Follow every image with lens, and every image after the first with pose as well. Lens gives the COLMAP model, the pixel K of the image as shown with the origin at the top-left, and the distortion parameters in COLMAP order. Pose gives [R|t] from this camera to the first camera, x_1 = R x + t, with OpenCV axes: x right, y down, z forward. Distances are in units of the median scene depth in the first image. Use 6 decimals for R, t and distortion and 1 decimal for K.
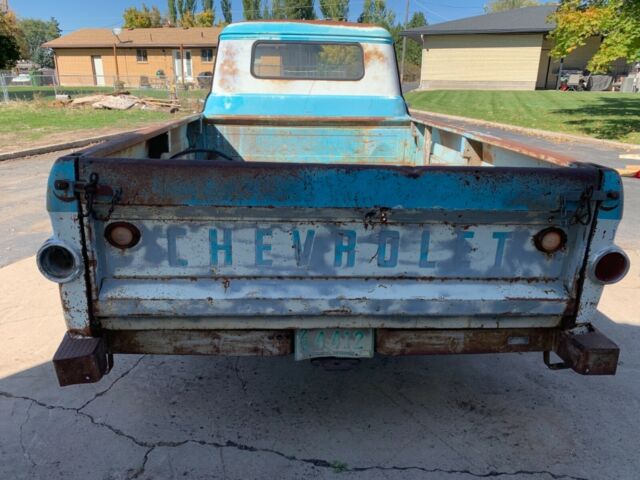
lens RADIAL K [[488.7, 0, 314.9], [0, 488.7, 239.3], [0, 0, 1]] dist [0.028751, -0.035345]
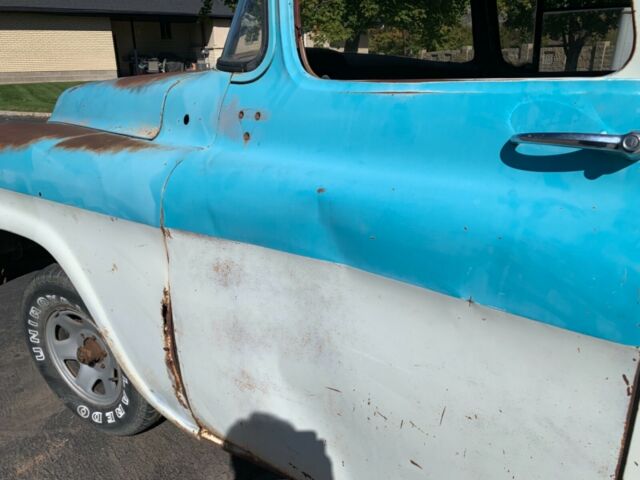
lens RADIAL K [[488.7, 0, 317.8], [0, 488.7, 236.8], [0, 0, 1]] dist [0.028751, -0.035345]
pose [[0.629725, -0.277768, 0.725459, -0.428517], [0.268989, 0.954081, 0.131812, -0.313515], [-0.728760, 0.112135, 0.675525, 1.015519]]
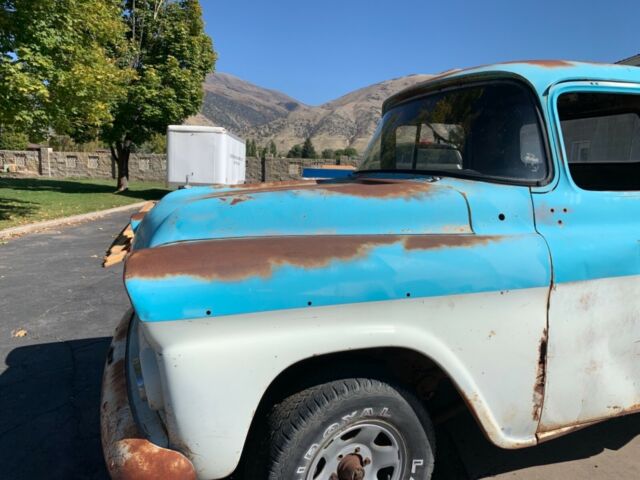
lens RADIAL K [[488.7, 0, 319.6], [0, 488.7, 239.2], [0, 0, 1]] dist [0.028751, -0.035345]
pose [[-0.265884, -0.154821, 0.951491, -0.634483], [0.284299, 0.930527, 0.230854, -0.506311], [-0.921129, 0.331889, -0.203397, 1.550301]]
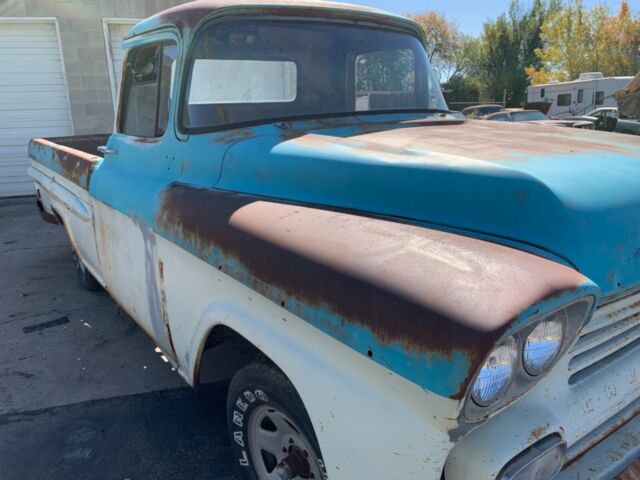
lens RADIAL K [[488.7, 0, 318.4], [0, 488.7, 239.2], [0, 0, 1]] dist [0.028751, -0.035345]
pose [[-0.847746, 0.151556, -0.508289, 0.310695], [-0.149916, 0.850766, 0.503709, -0.561117], [0.508775, 0.503218, -0.698513, 1.726867]]
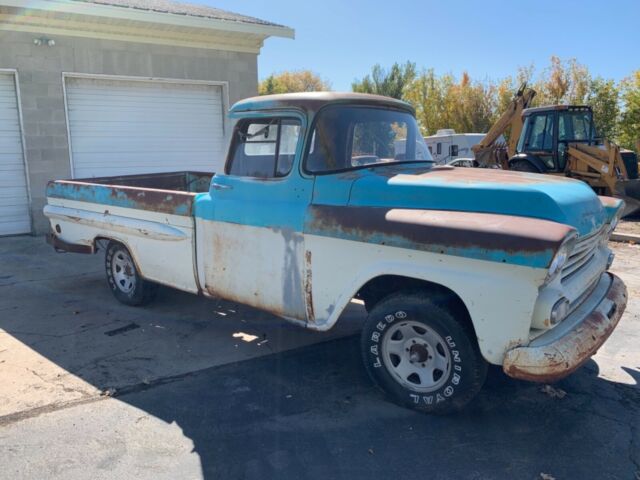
lens RADIAL K [[488.7, 0, 314.9], [0, 488.7, 237.3], [0, 0, 1]] dist [0.028751, -0.035345]
pose [[-0.689582, 0.123368, -0.713623, 0.736622], [-0.225127, 0.900047, 0.373139, -0.588917], [0.688327, 0.417966, -0.592883, 1.779592]]
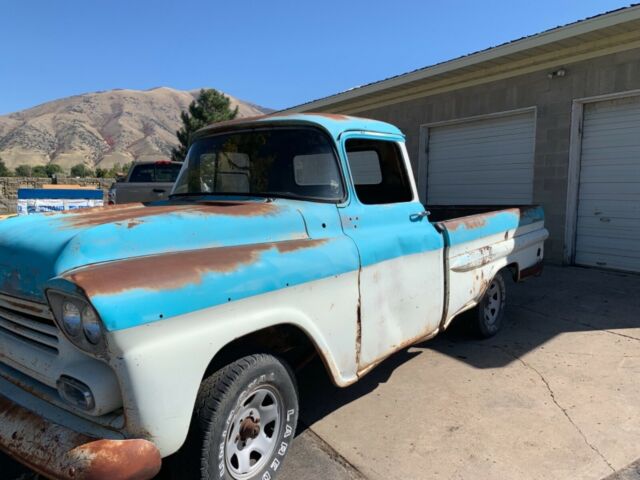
lens RADIAL K [[488.7, 0, 317.0], [0, 488.7, 239.6], [0, 0, 1]] dist [0.028751, -0.035345]
pose [[-0.736872, -0.082502, 0.670980, -0.670834], [0.206859, 0.917402, 0.339974, -0.578053], [-0.643607, 0.389315, -0.658941, 1.738848]]
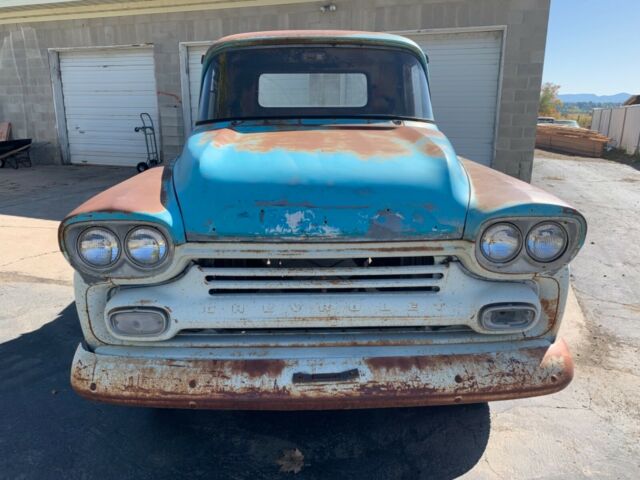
lens RADIAL K [[488.7, 0, 318.3], [0, 488.7, 237.9], [0, 0, 1]] dist [0.028751, -0.035345]
pose [[-0.999015, -0.024597, 0.036920, -0.067613], [-0.000598, 0.839599, 0.543207, -0.649893], [-0.044359, 0.542650, -0.838787, 1.985930]]
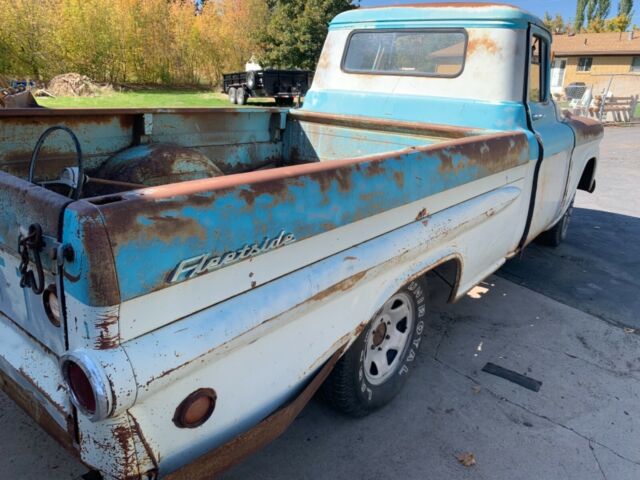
lens RADIAL K [[488.7, 0, 324.6], [0, 488.7, 241.8], [0, 0, 1]] dist [0.028751, -0.035345]
pose [[0.746164, 0.230973, -0.624412, 0.472722], [-0.240243, 0.968111, 0.071022, -0.085839], [0.620905, 0.097016, 0.777860, 0.313063]]
